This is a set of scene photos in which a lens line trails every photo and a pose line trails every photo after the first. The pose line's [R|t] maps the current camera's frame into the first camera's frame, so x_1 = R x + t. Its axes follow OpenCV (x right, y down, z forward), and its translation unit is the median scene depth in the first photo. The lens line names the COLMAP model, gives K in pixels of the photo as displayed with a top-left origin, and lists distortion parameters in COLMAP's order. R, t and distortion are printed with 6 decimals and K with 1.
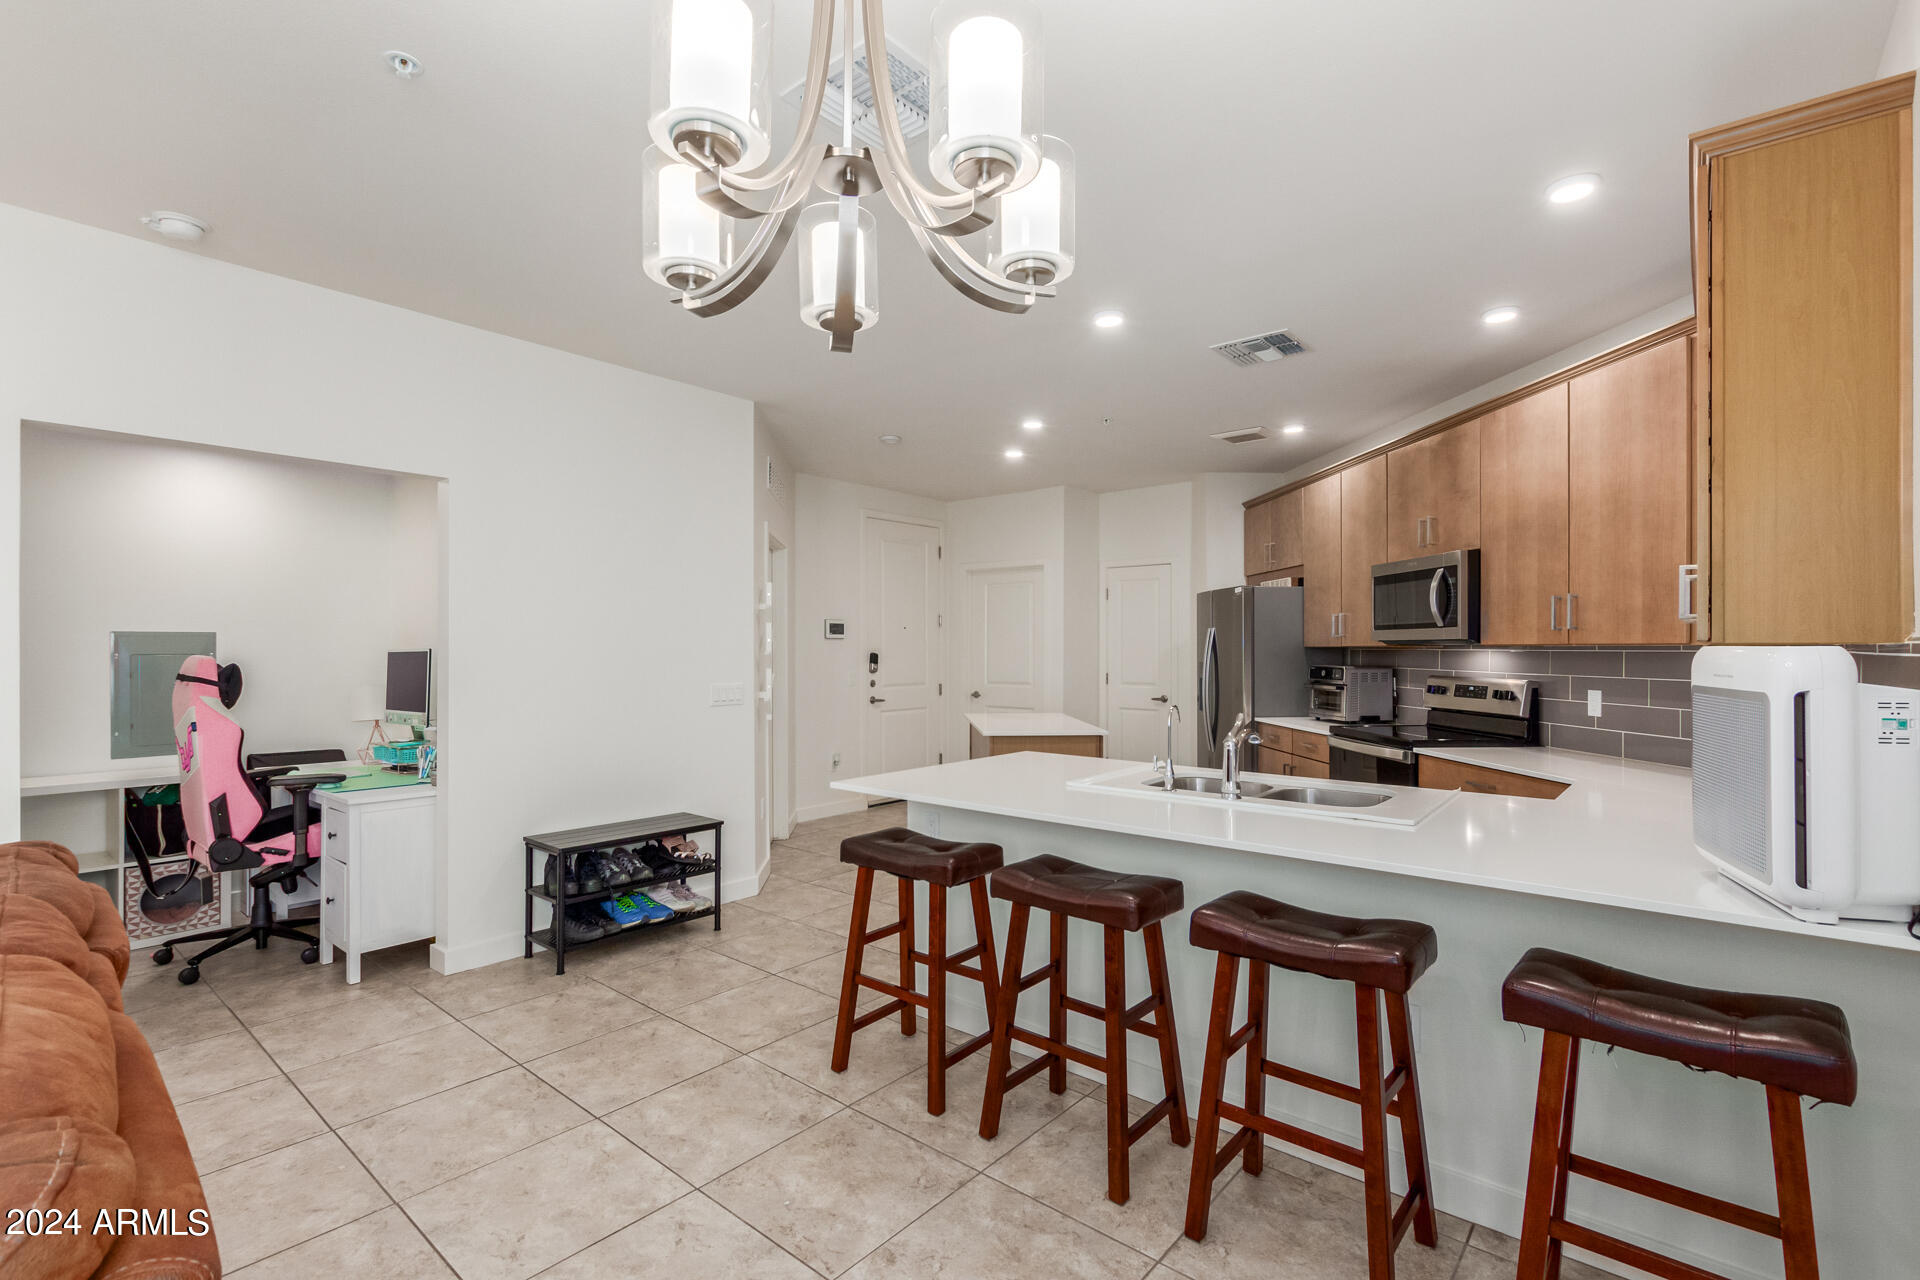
lens RADIAL K [[878.3, 0, 970.0], [0, 878.3, 646.4], [0, 0, 1]] dist [0.010262, -0.005965]
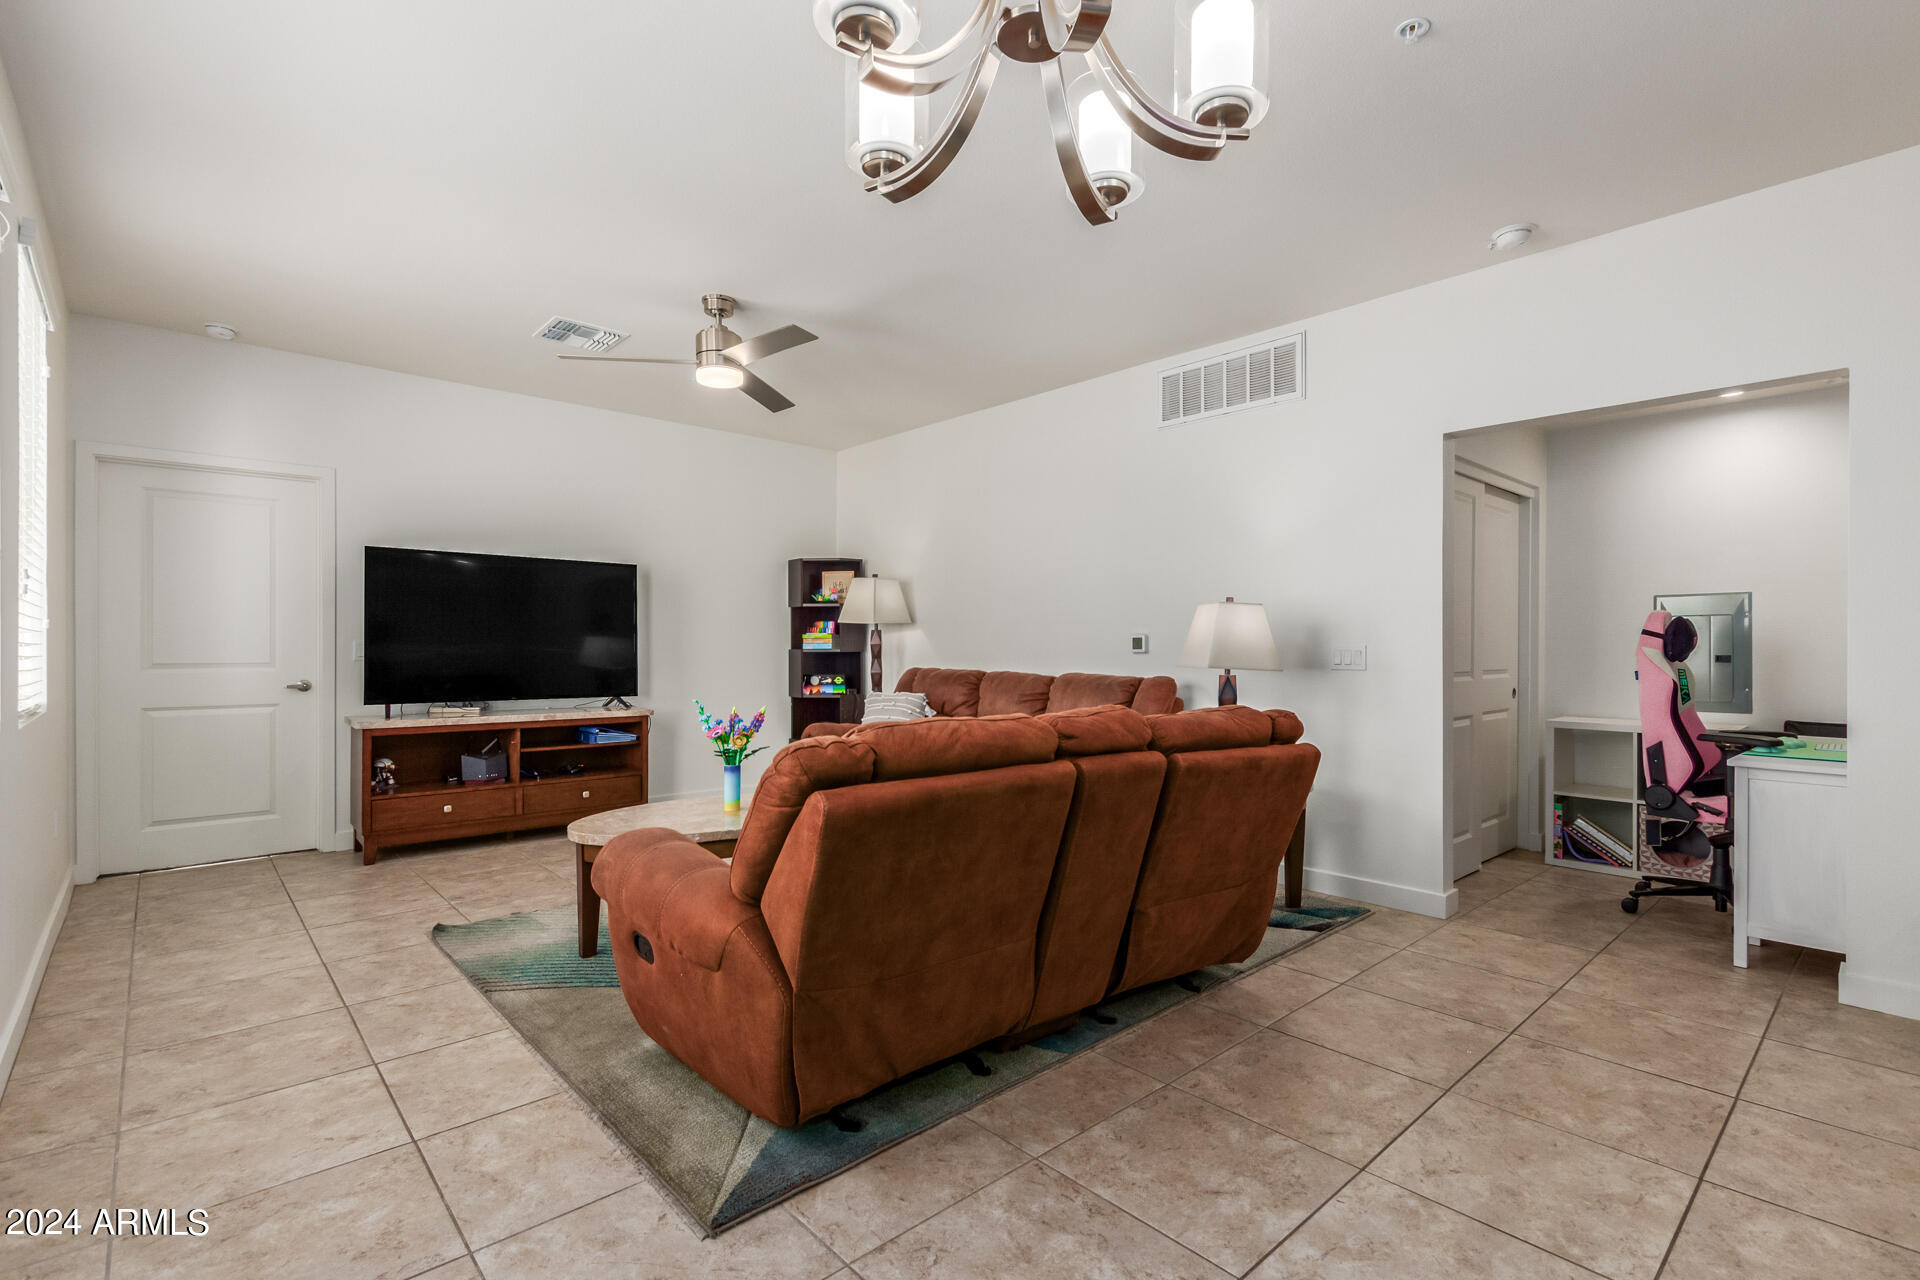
lens RADIAL K [[878.3, 0, 970.3], [0, 878.3, 645.3], [0, 0, 1]] dist [0.010262, -0.005965]
pose [[-0.132516, -0.001816, -0.991179, 0.258860], [-0.000908, 0.999998, -0.001711, 0.051451], [0.991181, 0.000674, -0.132517, 0.305534]]
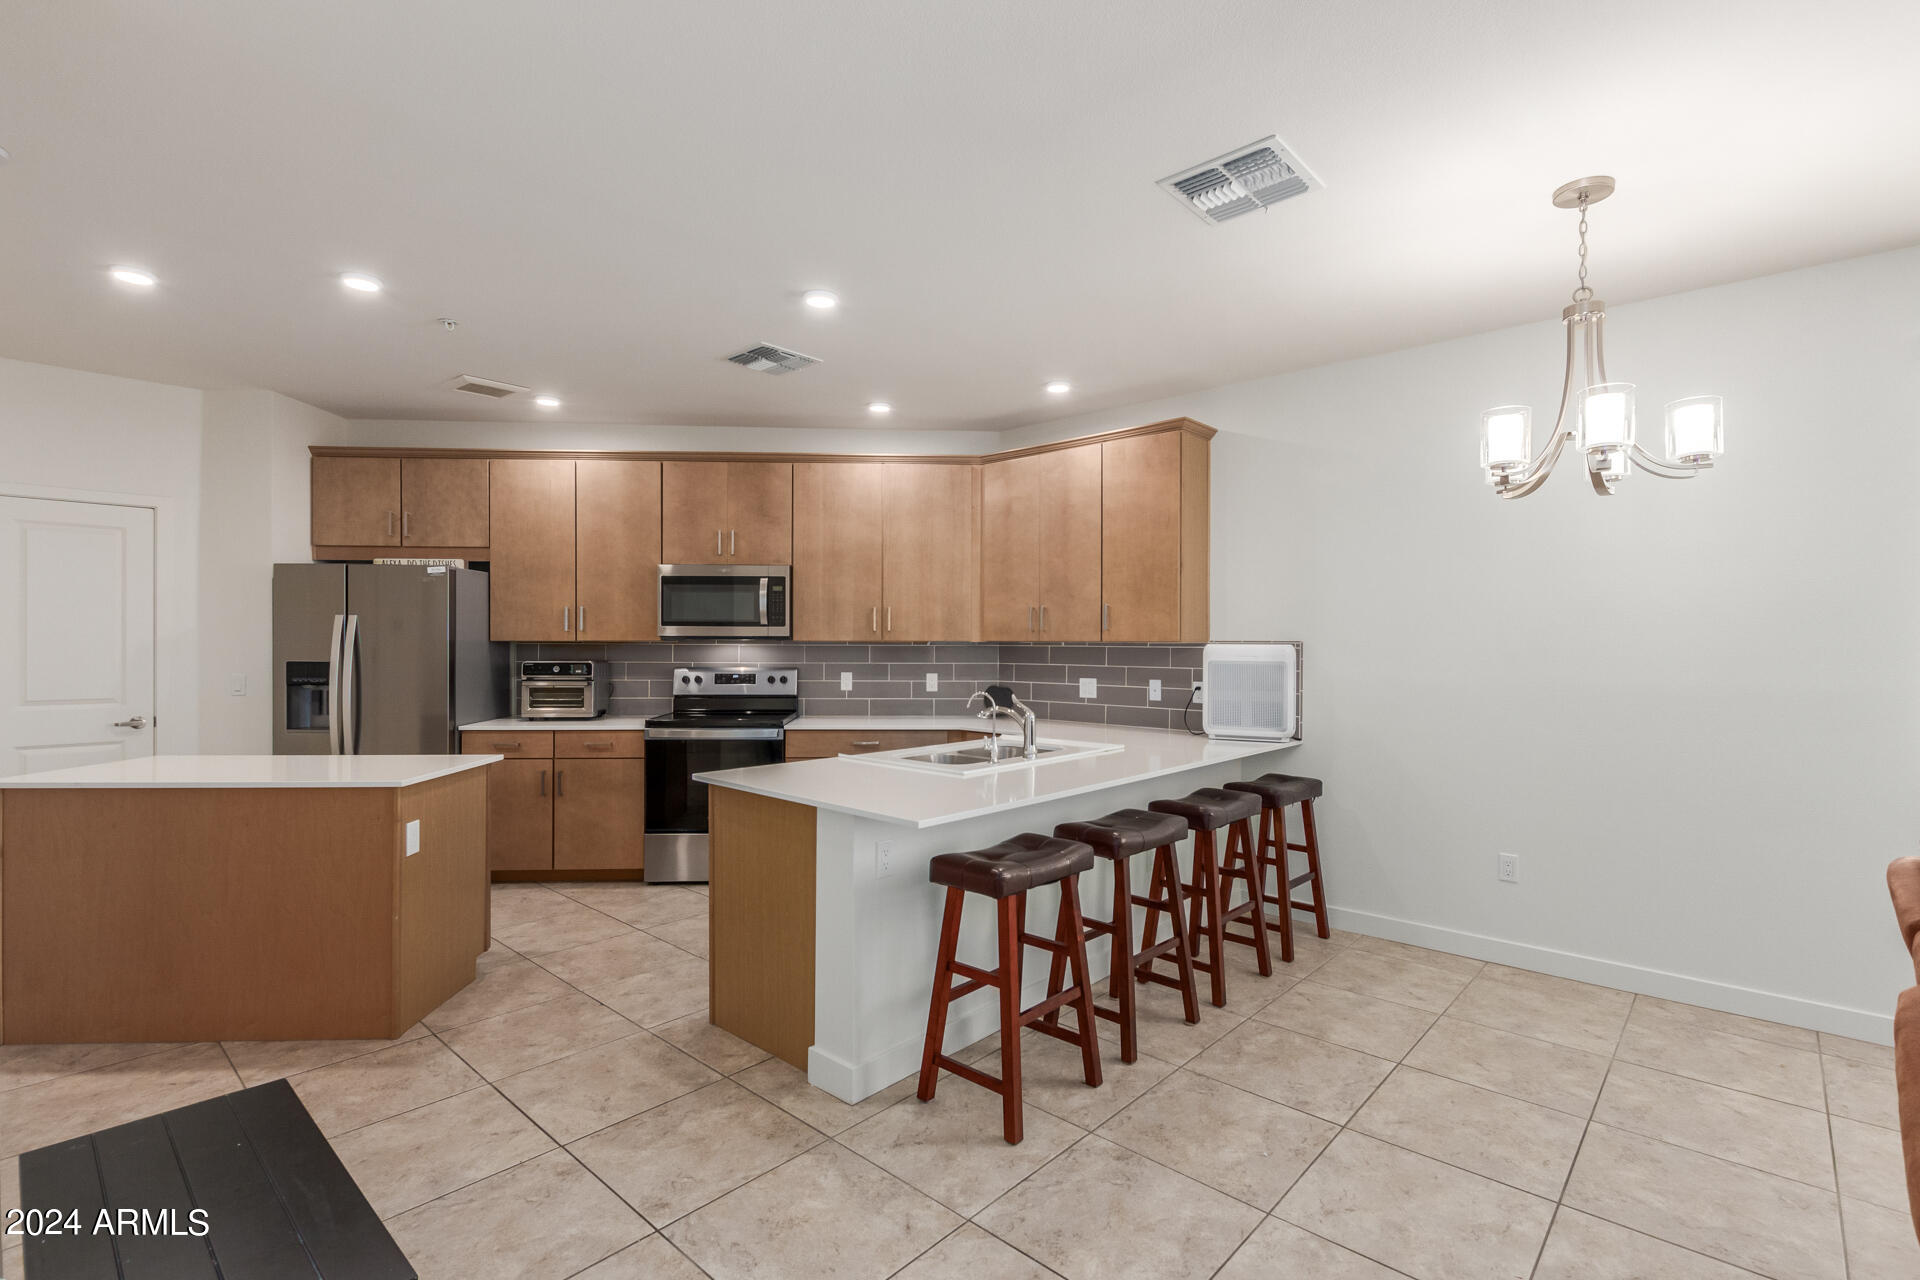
lens RADIAL K [[878.3, 0, 967.4], [0, 878.3, 646.0], [0, 0, 1]] dist [0.010262, -0.005965]
pose [[0.041302, -0.003006, 0.999142, -0.704377], [-0.005045, 0.999982, 0.003217, 0.000414], [-0.999134, -0.005173, 0.041286, 0.713207]]
